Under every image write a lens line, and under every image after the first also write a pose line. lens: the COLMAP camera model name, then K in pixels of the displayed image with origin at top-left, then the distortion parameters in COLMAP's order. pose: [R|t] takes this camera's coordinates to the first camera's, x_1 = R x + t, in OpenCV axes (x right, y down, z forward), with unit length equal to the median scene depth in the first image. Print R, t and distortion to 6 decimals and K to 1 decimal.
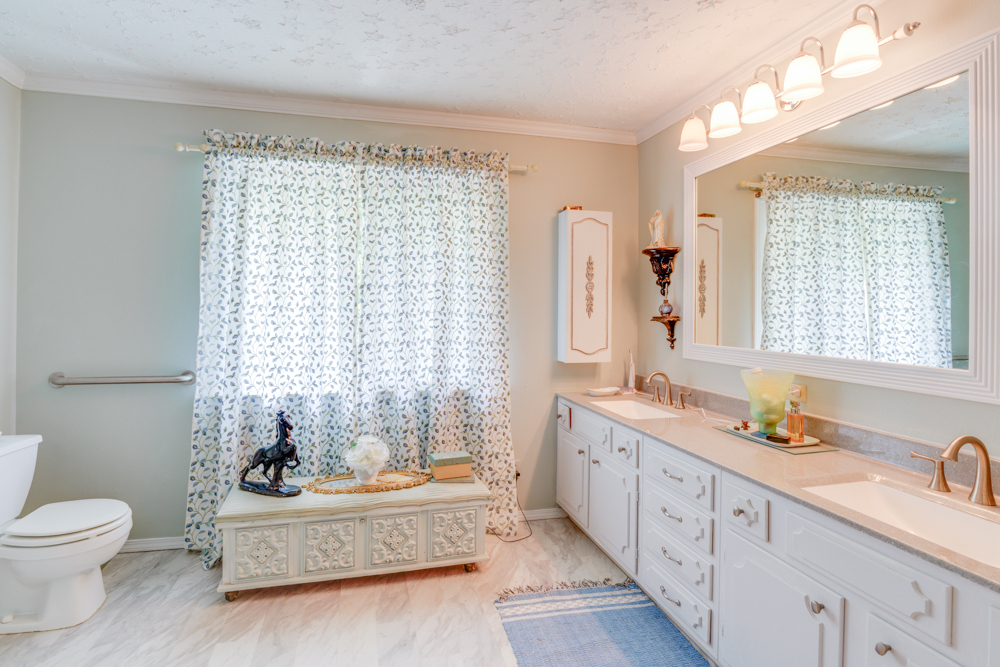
lens RADIAL K [[486.1, 0, 474.9], [0, 486.1, 309.0], [0, 0, 1]] dist [-0.020523, 0.001580]
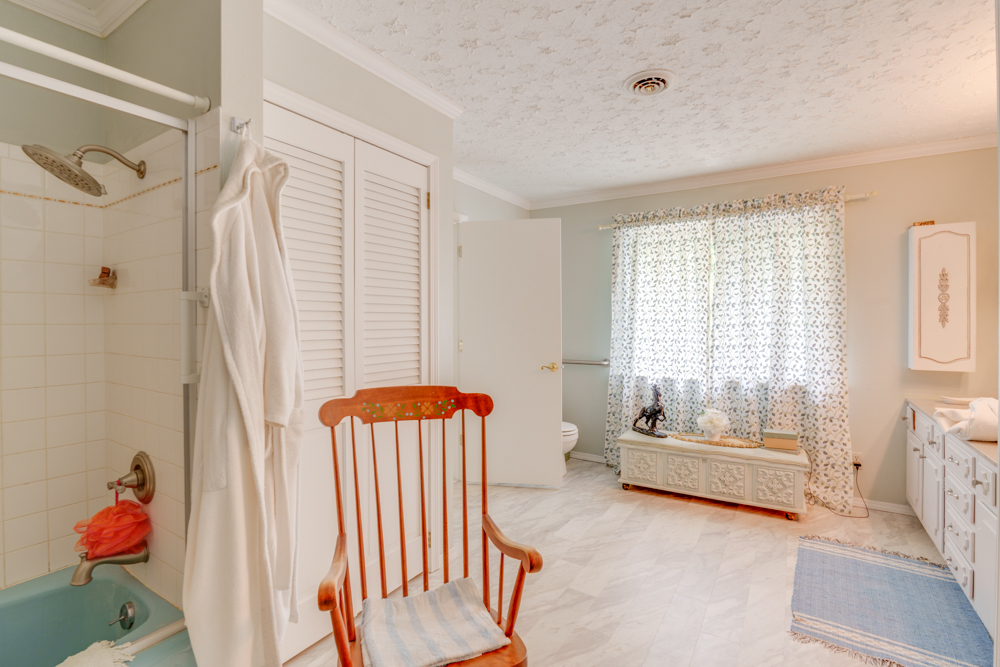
lens RADIAL K [[461.8, 0, 497.3], [0, 461.8, 320.8], [0, 0, 1]] dist [-0.020061, 0.001296]
pose [[0.695408, -0.009395, -0.718554, 0.296905], [0.008696, 0.999951, -0.004659, -0.000391], [0.718563, -0.003008, 0.695455, -0.390812]]
